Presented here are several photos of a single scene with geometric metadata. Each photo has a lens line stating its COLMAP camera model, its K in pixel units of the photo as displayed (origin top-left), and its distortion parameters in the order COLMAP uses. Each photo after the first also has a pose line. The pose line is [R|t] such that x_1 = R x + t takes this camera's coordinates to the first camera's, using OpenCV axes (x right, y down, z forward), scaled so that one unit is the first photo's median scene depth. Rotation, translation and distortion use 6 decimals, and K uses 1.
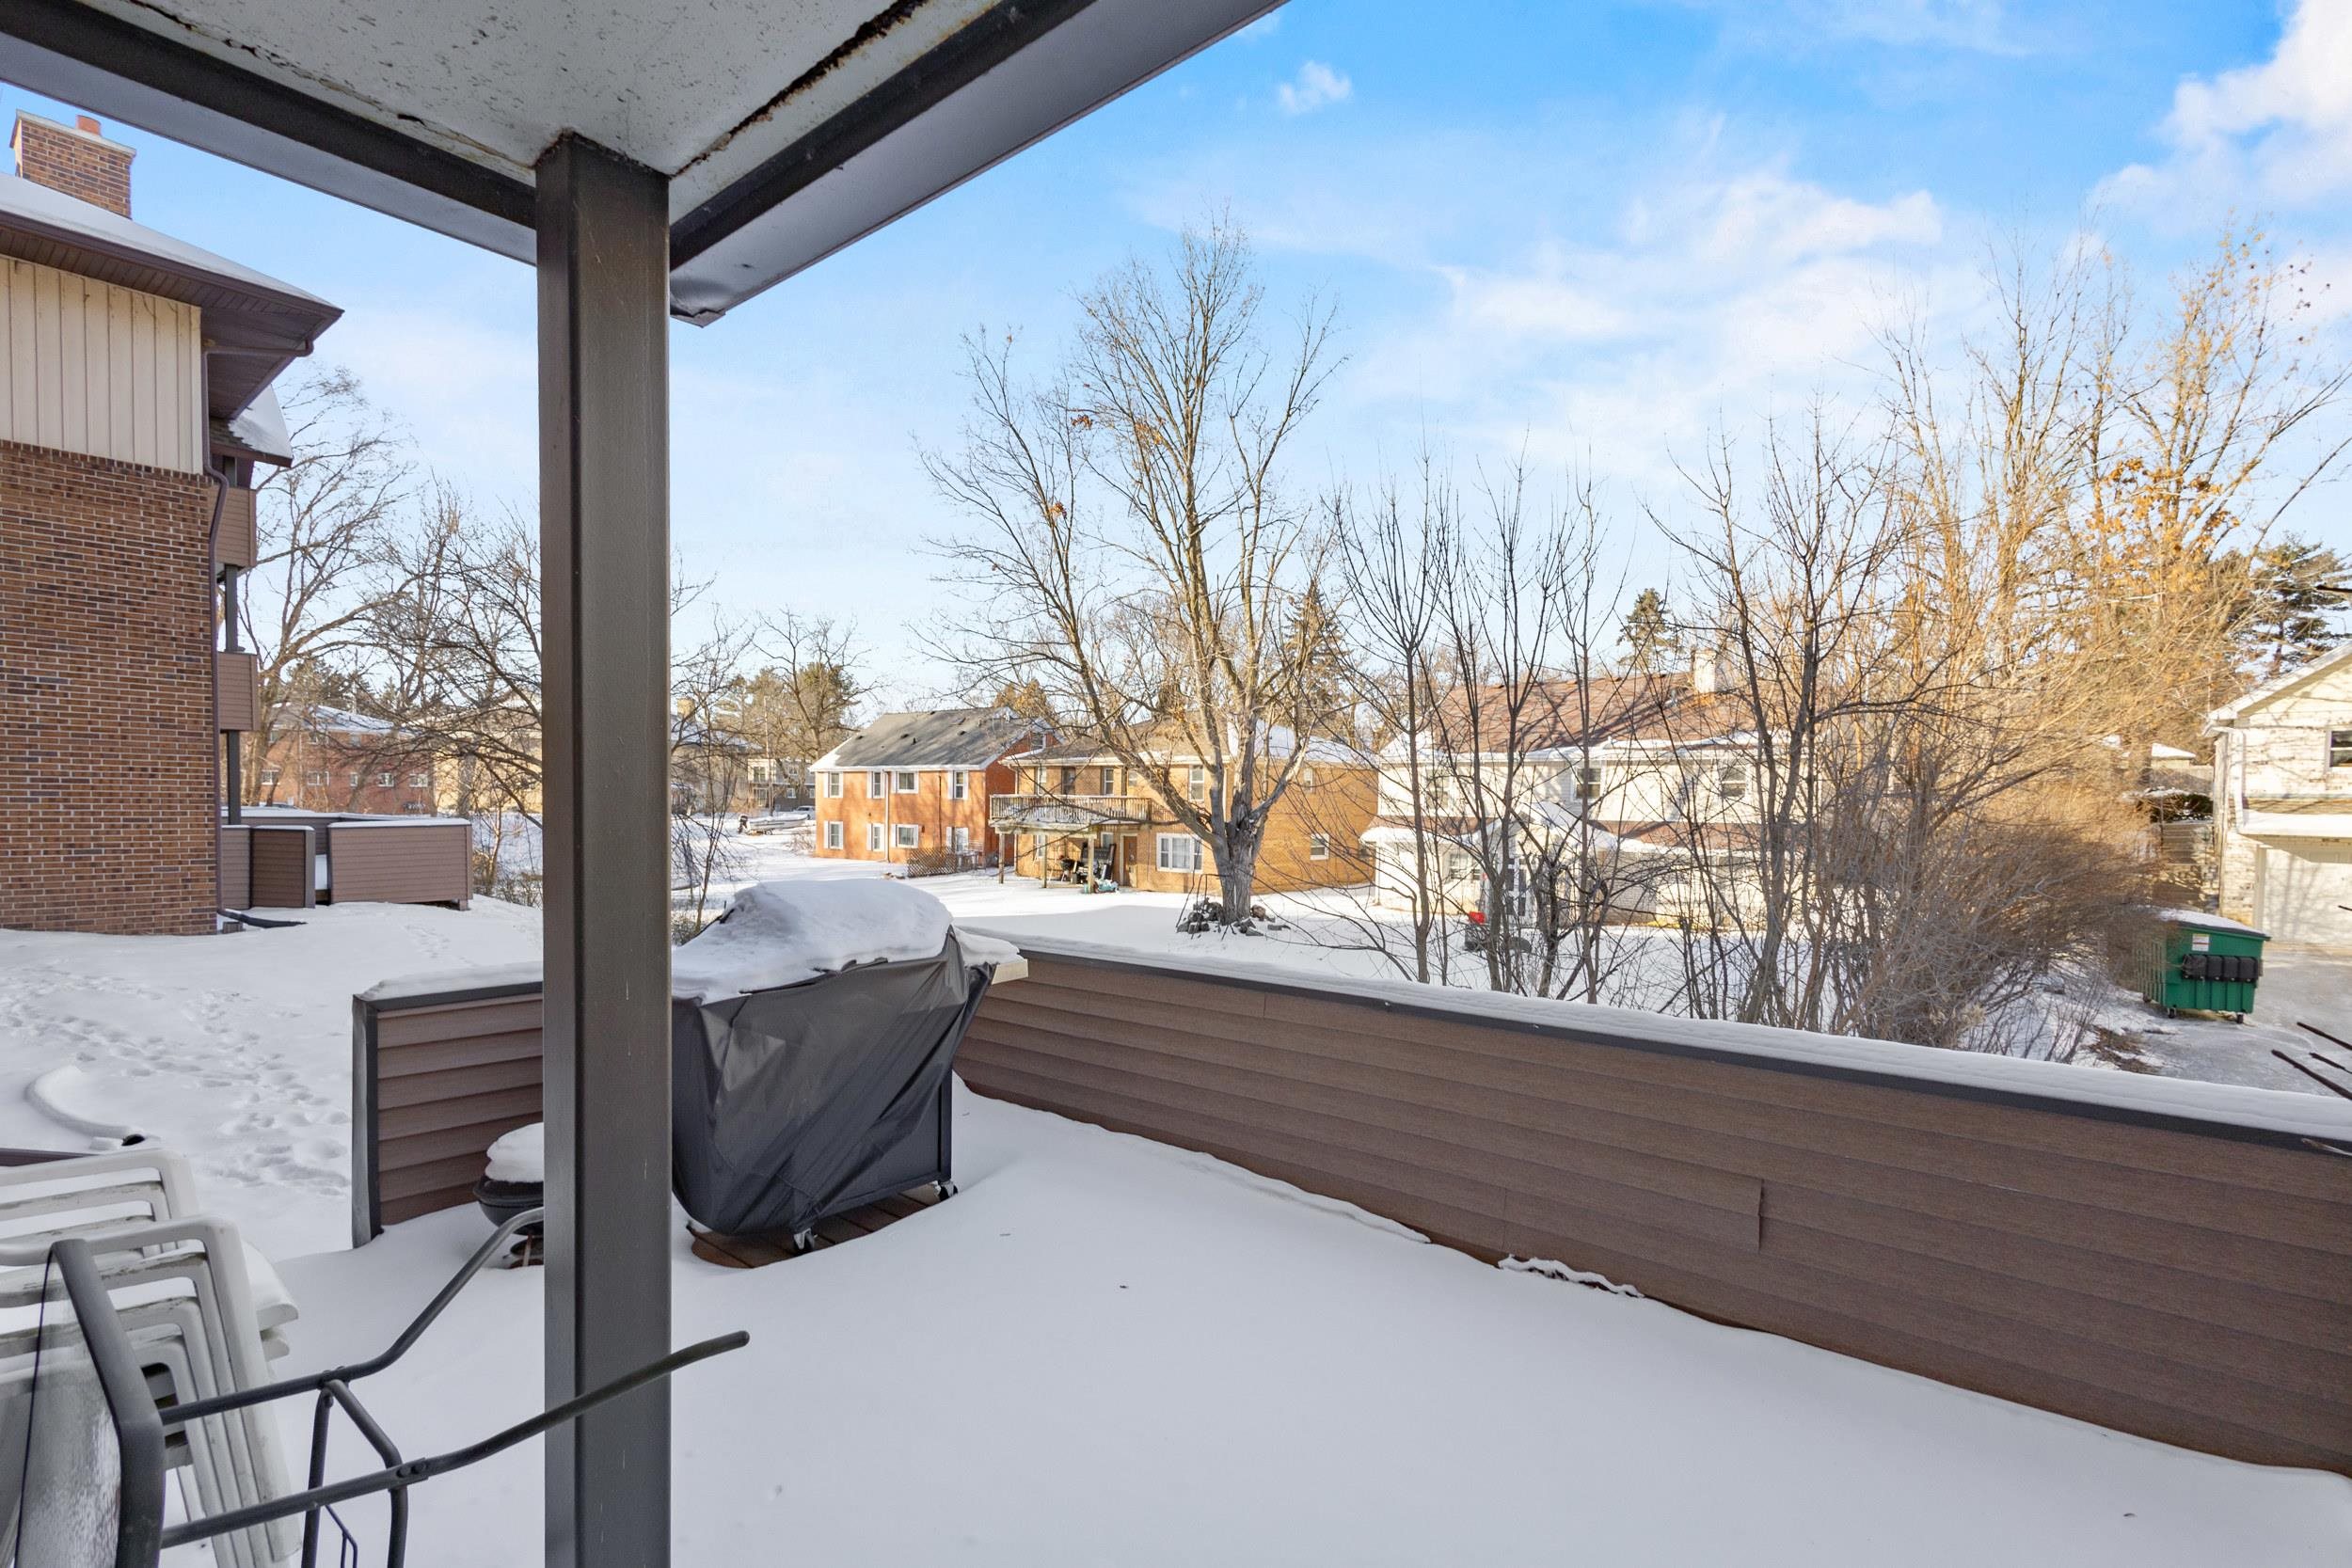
lens RADIAL K [[1121.7, 0, 1184.5], [0, 1121.7, 848.2], [0, 0, 1]] dist [0.003355, 0.000662]
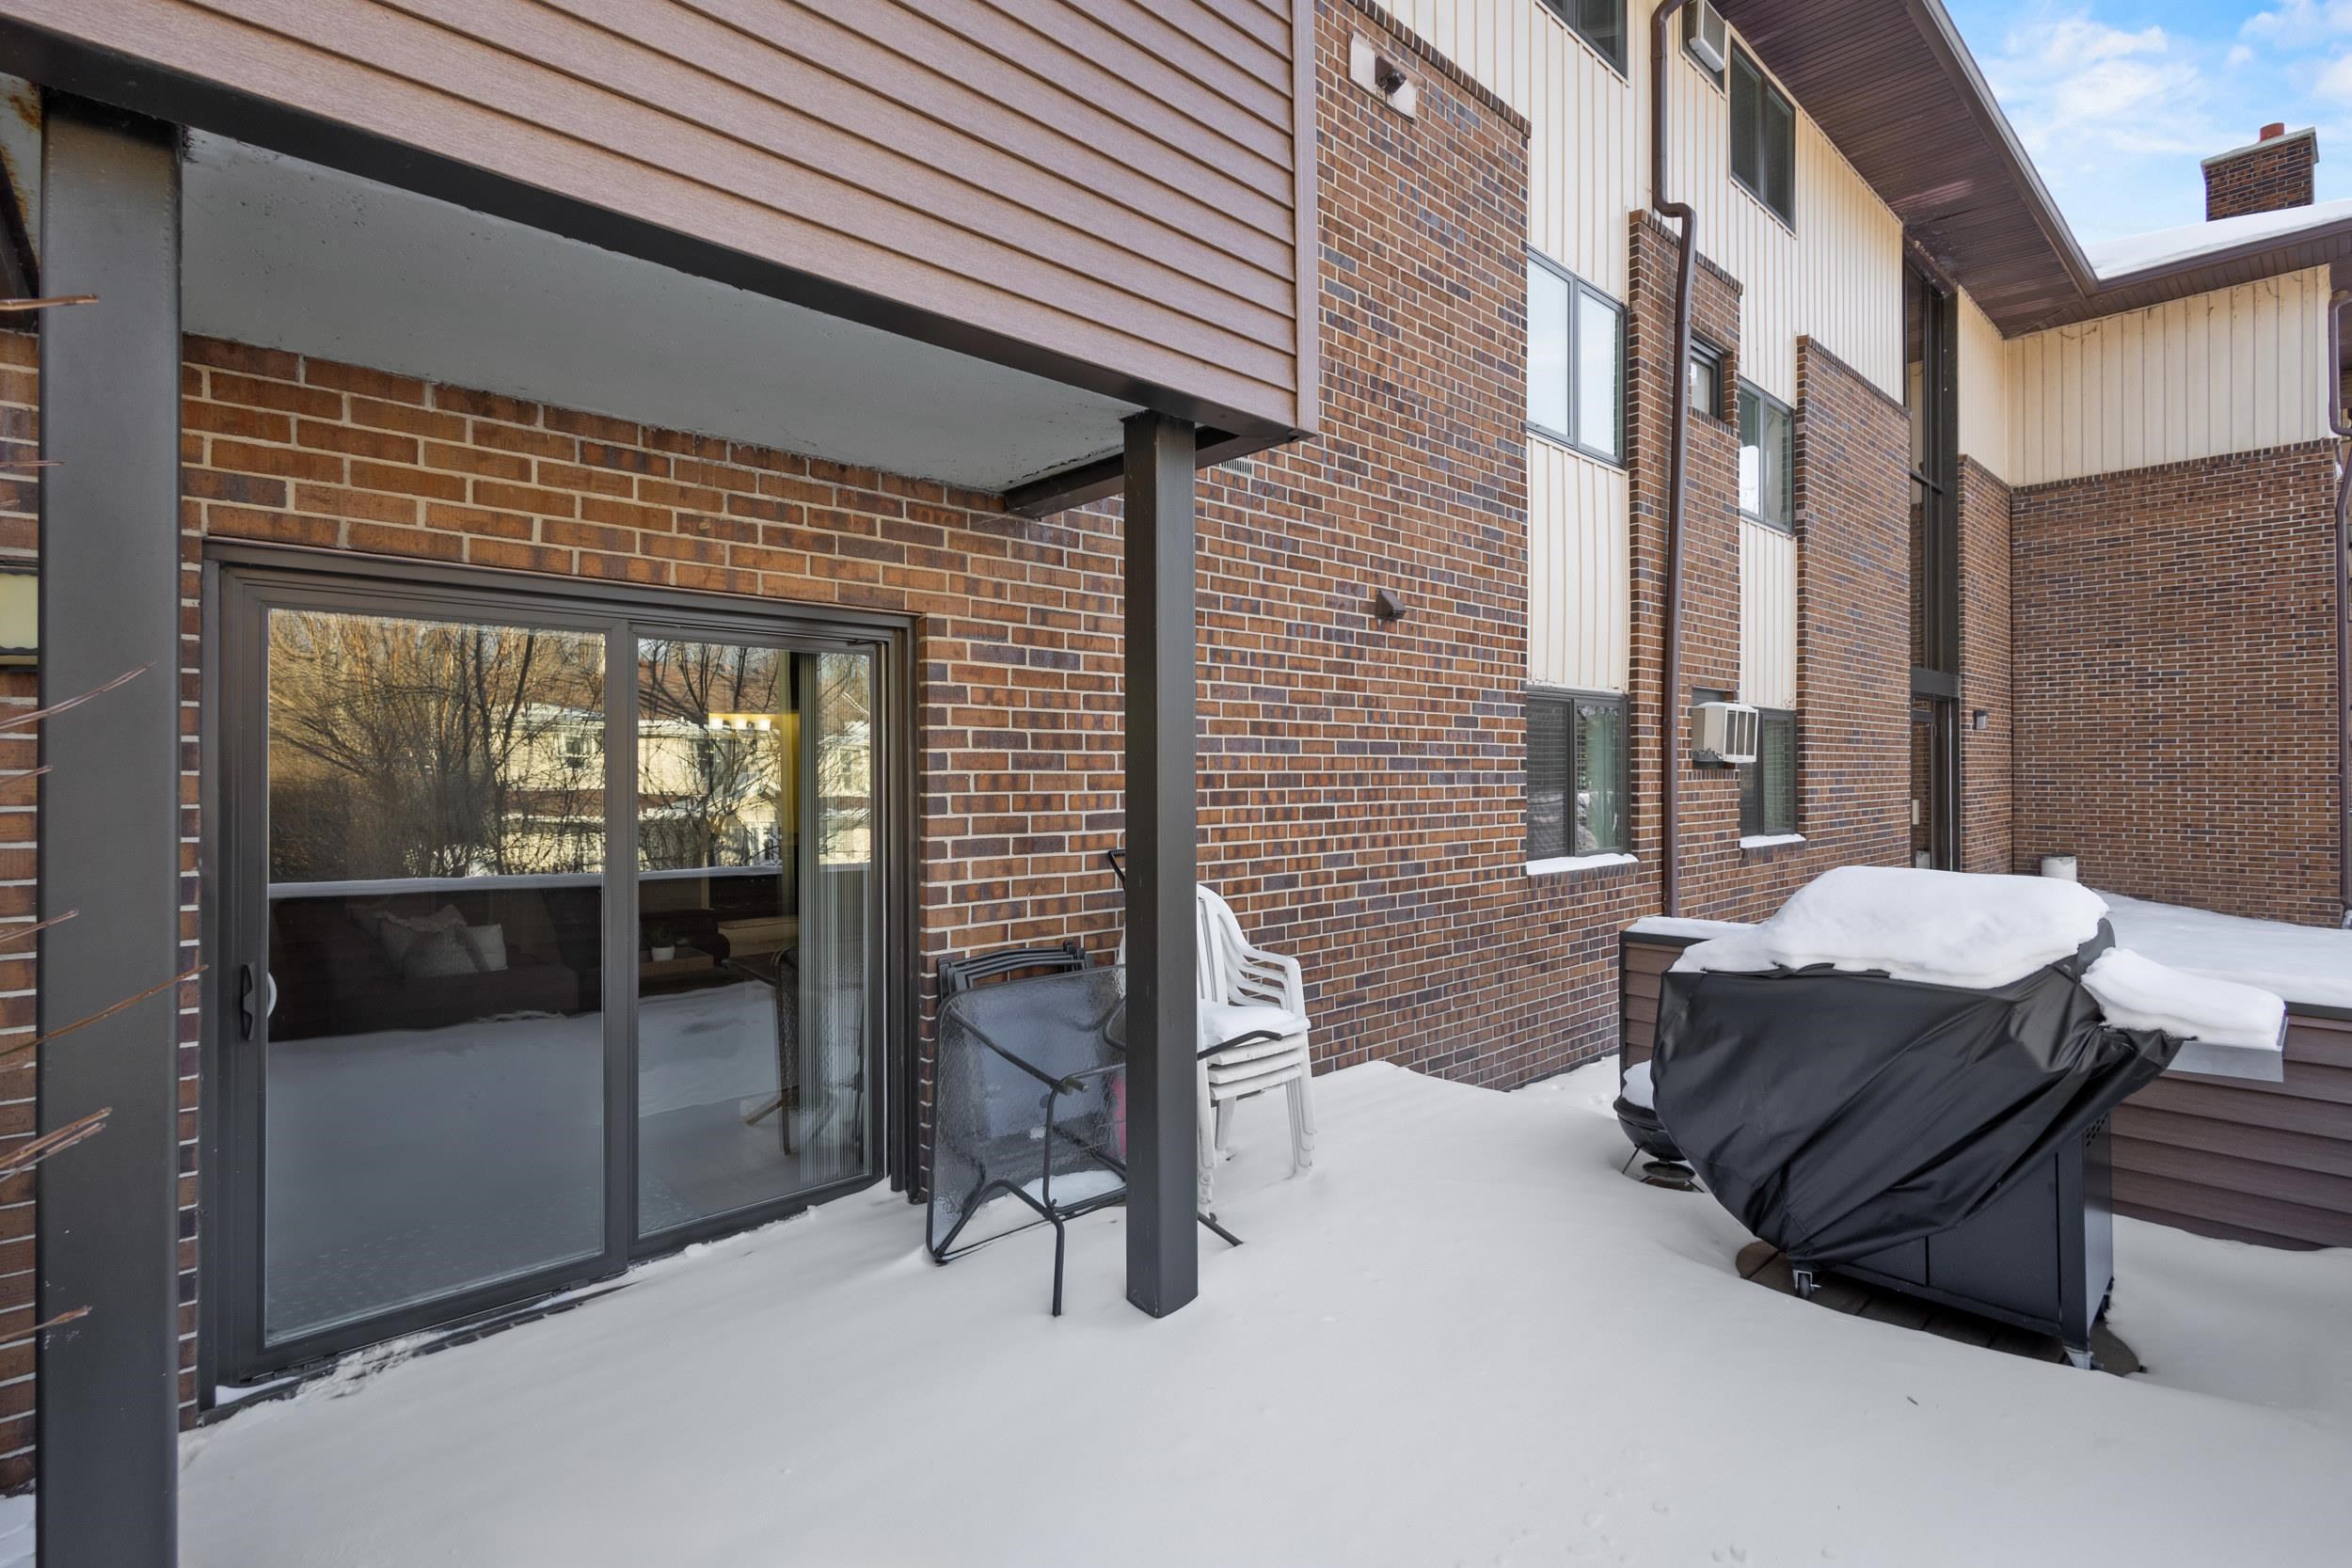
lens RADIAL K [[1085.0, 0, 1169.5], [0, 1085.0, 766.9], [0, 0, 1]] dist [0.002912, -0.000006]
pose [[-0.132166, -0.021778, -0.990988, 0.158810], [-0.038356, 0.999122, -0.016841, -0.003561], [0.990485, 0.035785, -0.132885, 0.175262]]
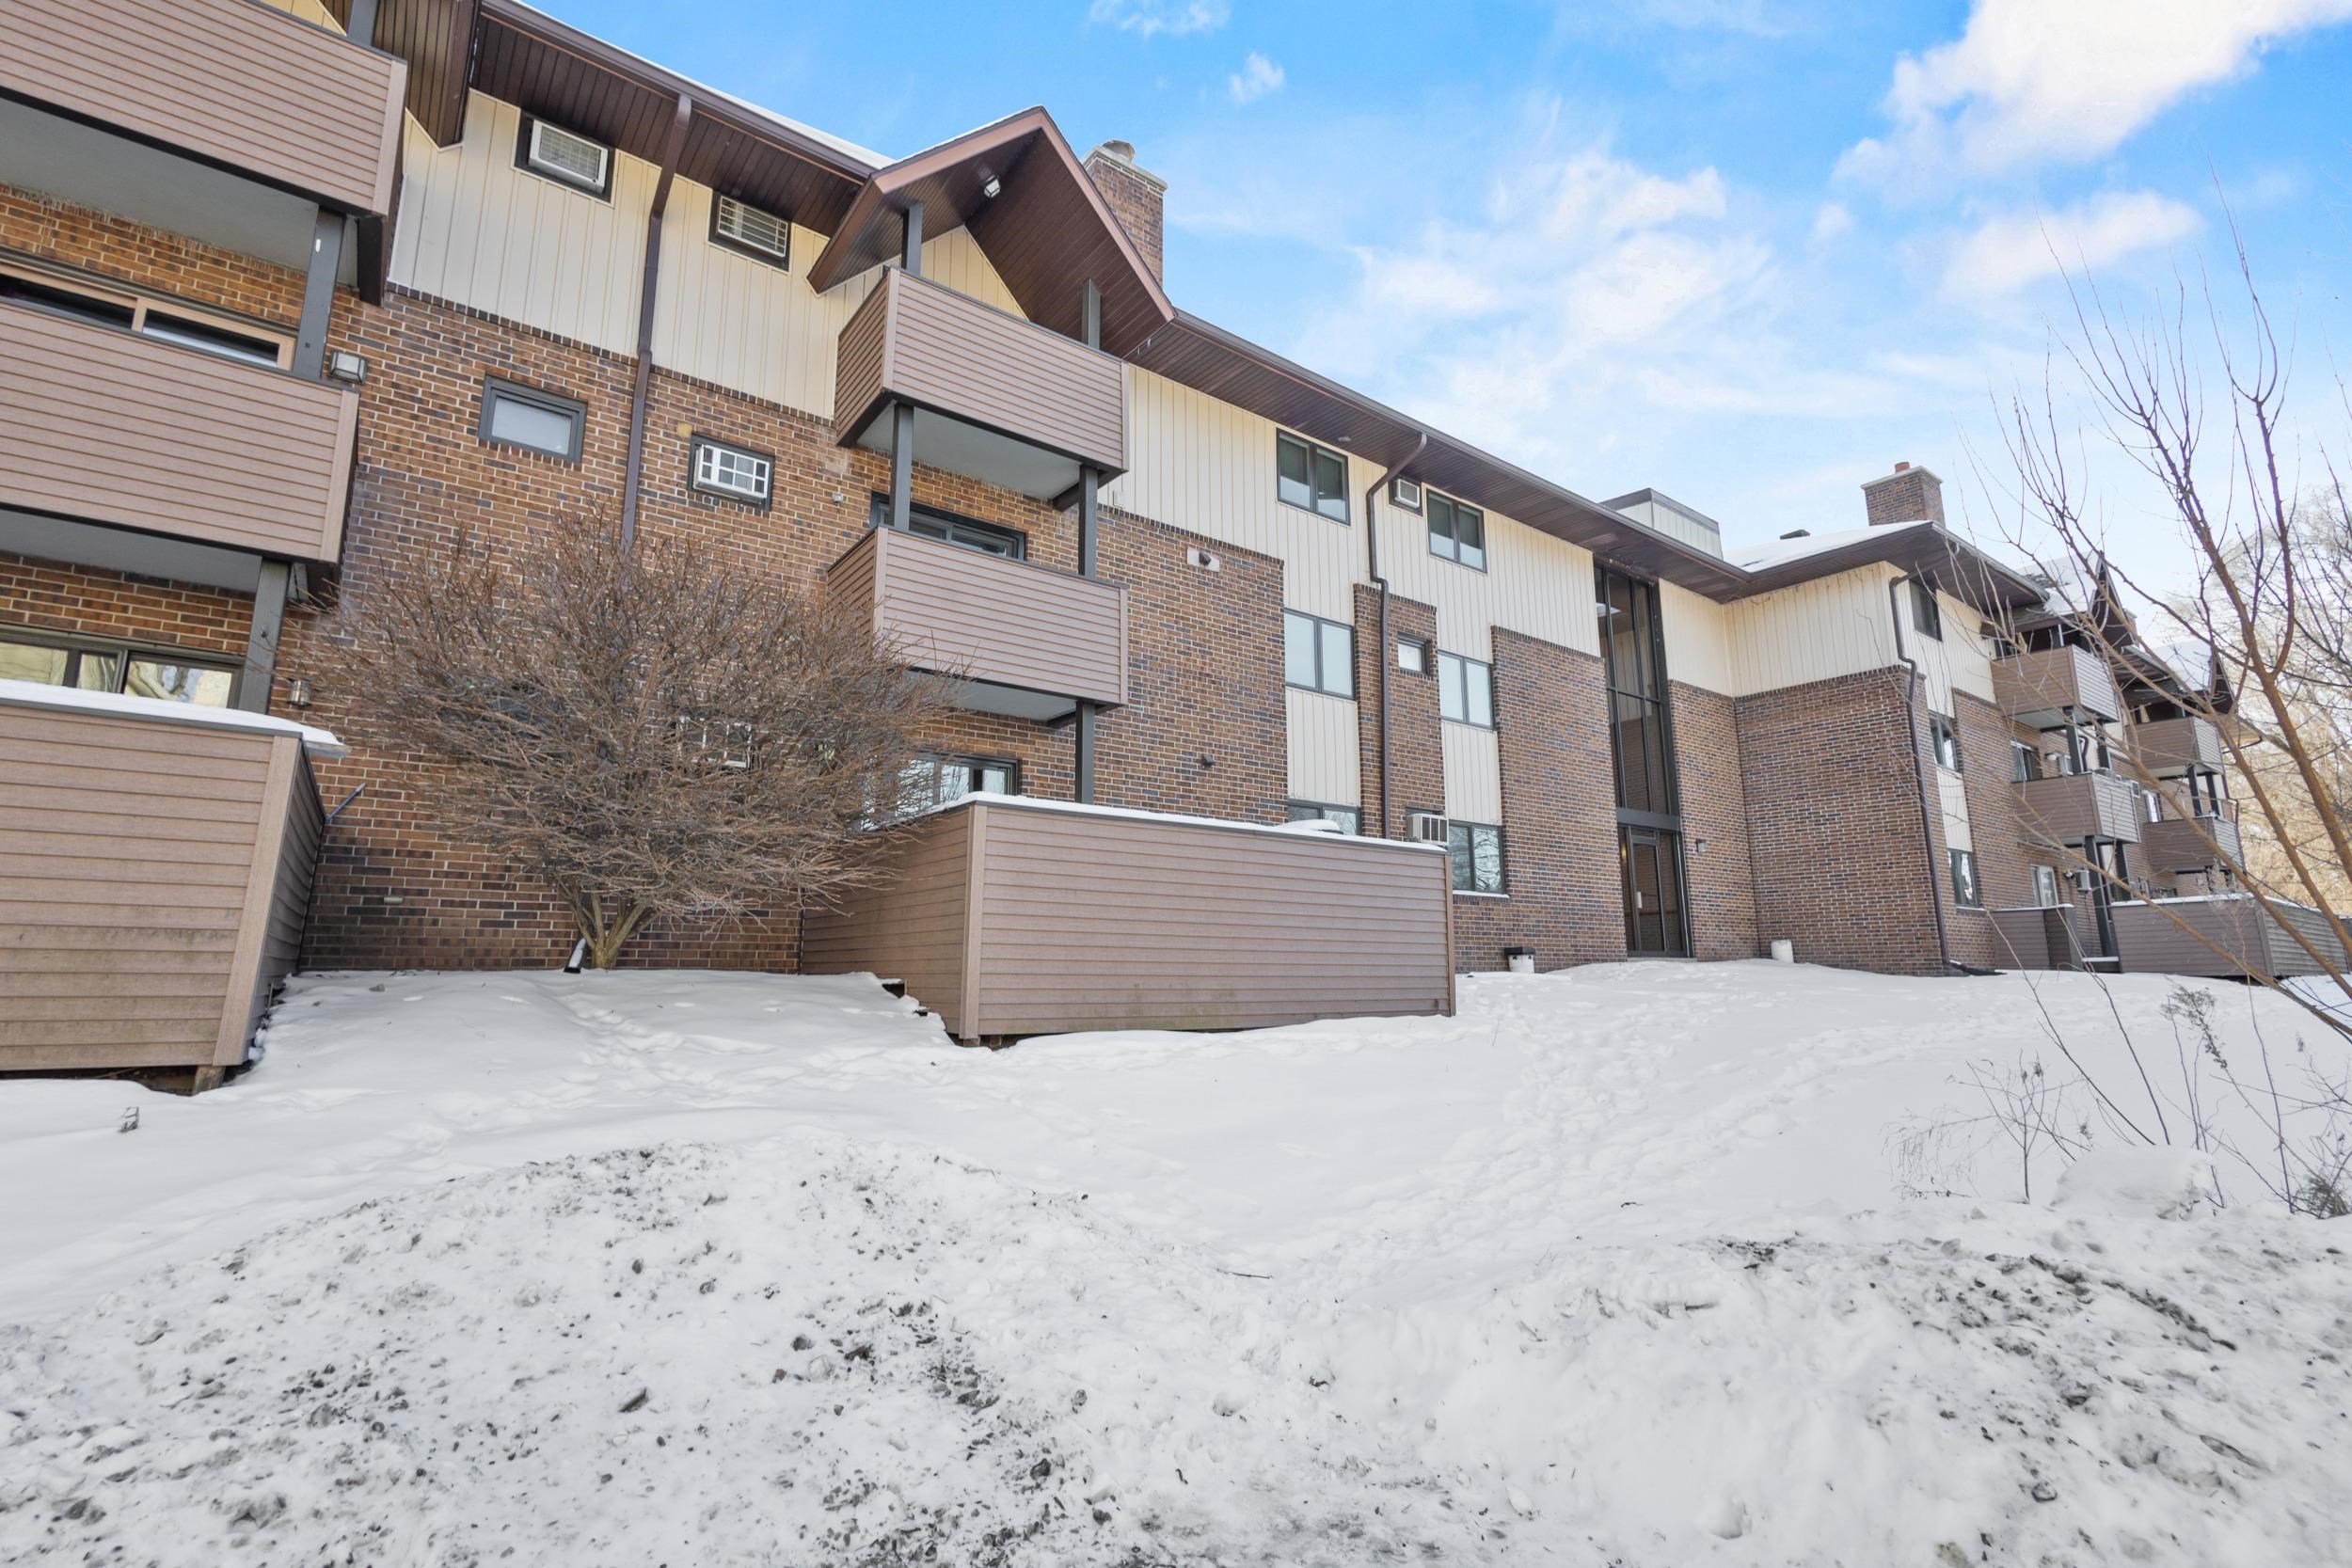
lens RADIAL K [[1085.0, 0, 1169.5], [0, 1085.0, 766.9], [0, 0, 1]] dist [0.002912, -0.000006]
pose [[-0.220756, -0.203074, -0.953954, 0.718957], [-0.042031, 0.979156, -0.198713, 0.134691], [0.974423, -0.003772, -0.224690, 0.394868]]
